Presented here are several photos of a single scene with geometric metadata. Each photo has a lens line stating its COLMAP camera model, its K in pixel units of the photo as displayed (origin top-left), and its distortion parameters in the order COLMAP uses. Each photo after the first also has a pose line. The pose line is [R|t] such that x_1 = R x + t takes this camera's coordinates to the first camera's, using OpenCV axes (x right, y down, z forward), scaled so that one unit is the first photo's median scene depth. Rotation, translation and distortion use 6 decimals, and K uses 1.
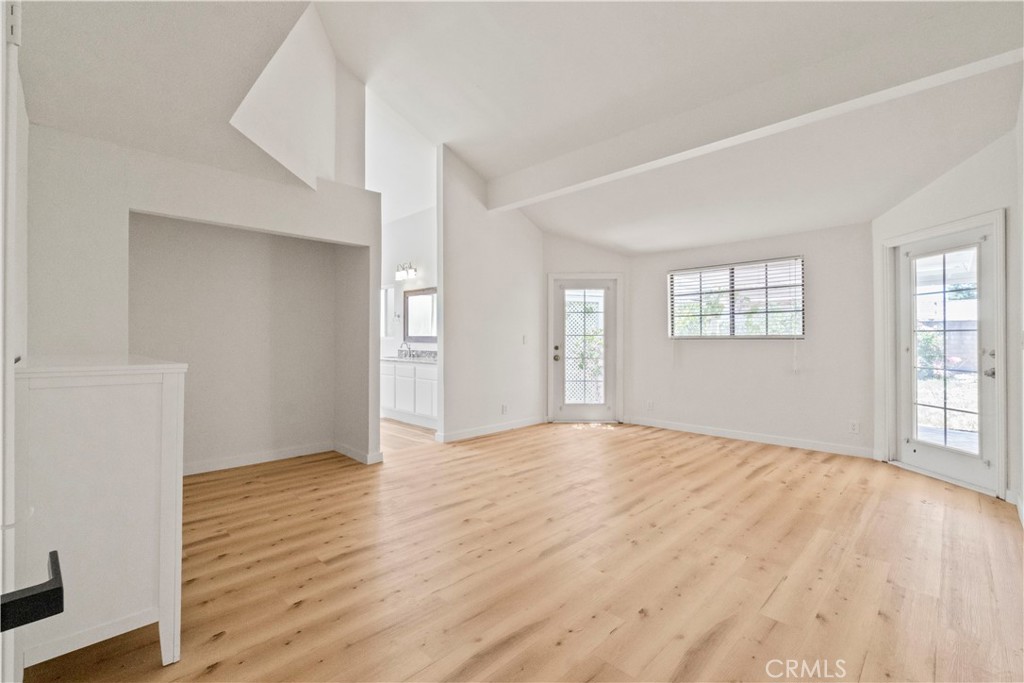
lens RADIAL K [[442.2, 0, 513.9], [0, 442.2, 338.6], [0, 0, 1]] dist [-0.004368, 0.001388]
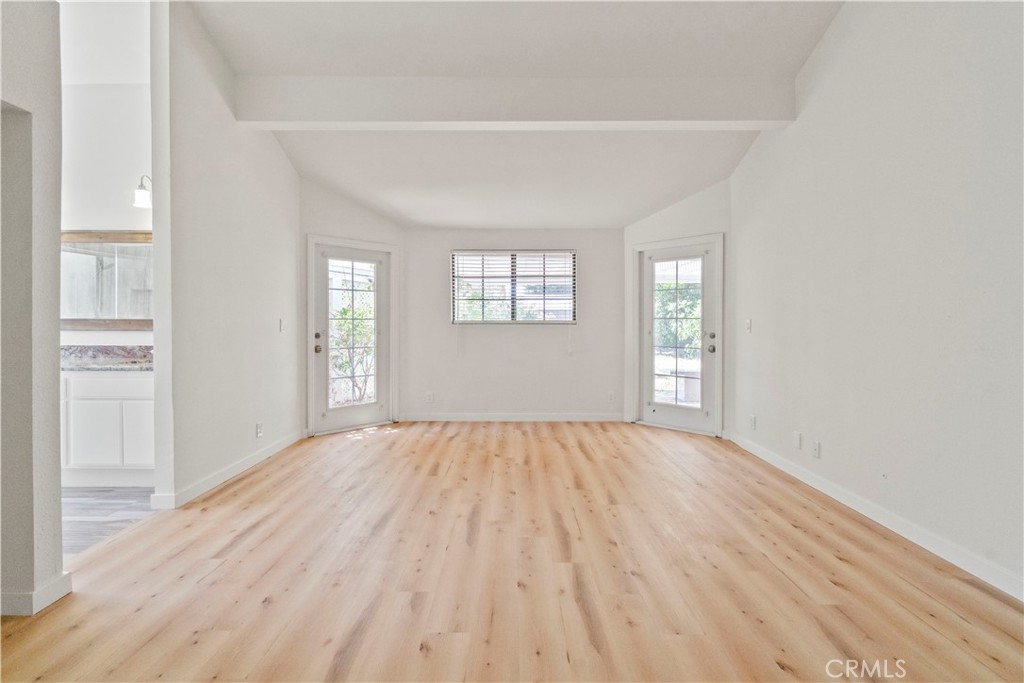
lens RADIAL K [[442.2, 0, 516.7], [0, 442.2, 328.8], [0, 0, 1]] dist [-0.004368, 0.001388]
pose [[0.717611, -0.007327, 0.696406, -0.209943], [-0.003334, 0.999897, 0.013956, -0.002400], [-0.696436, -0.012337, 0.717513, 0.263040]]
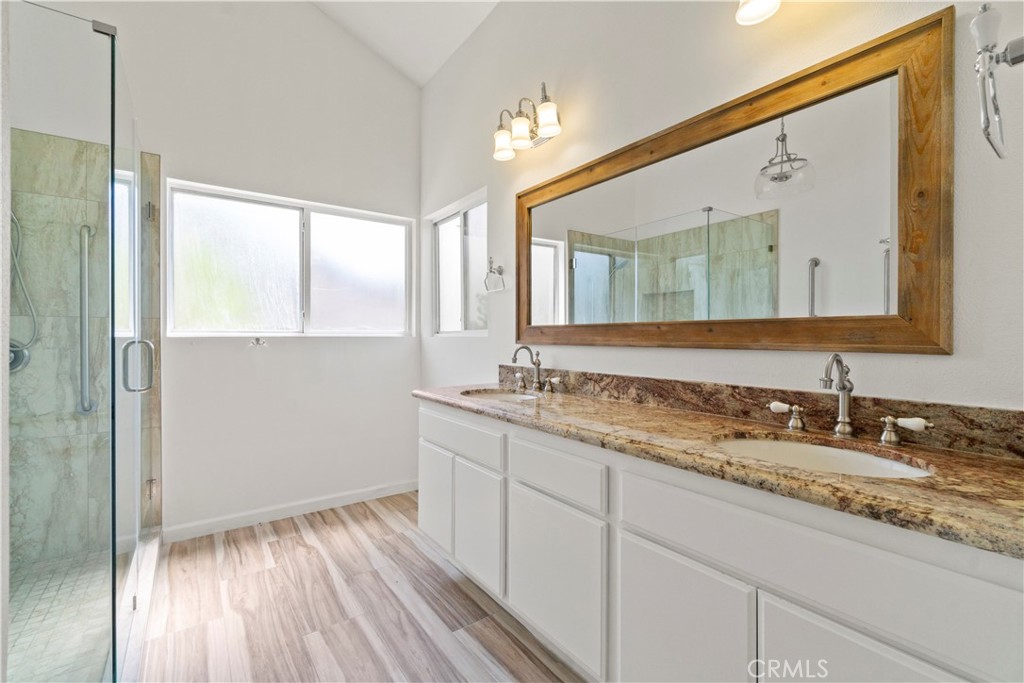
lens RADIAL K [[442.2, 0, 512.8], [0, 442.2, 338.4], [0, 0, 1]] dist [-0.004368, 0.001388]
pose [[0.986715, -0.001704, -0.162451, -0.241329], [0.001873, 0.999998, 0.000884, 0.004709], [0.162449, -0.001176, 0.986716, 0.811485]]
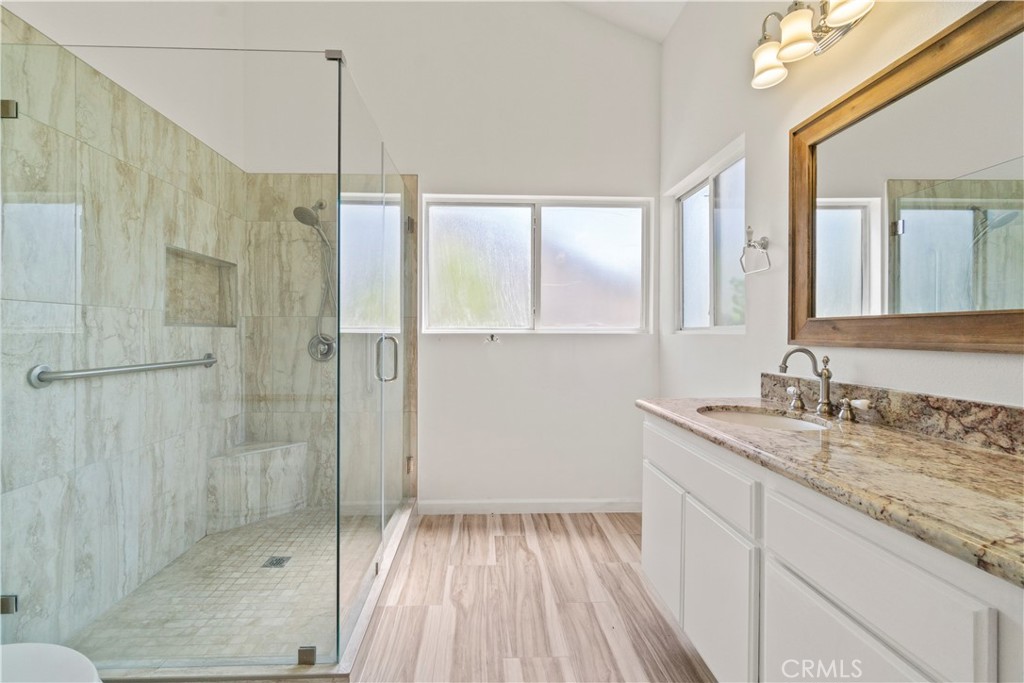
lens RADIAL K [[442.2, 0, 495.8], [0, 442.2, 335.5], [0, 0, 1]] dist [-0.004368, 0.001388]
pose [[0.720743, 0.002998, -0.693196, -0.243551], [-0.004112, 0.999992, 0.000050, 0.004930], [0.693190, 0.002814, 0.720749, 0.880052]]
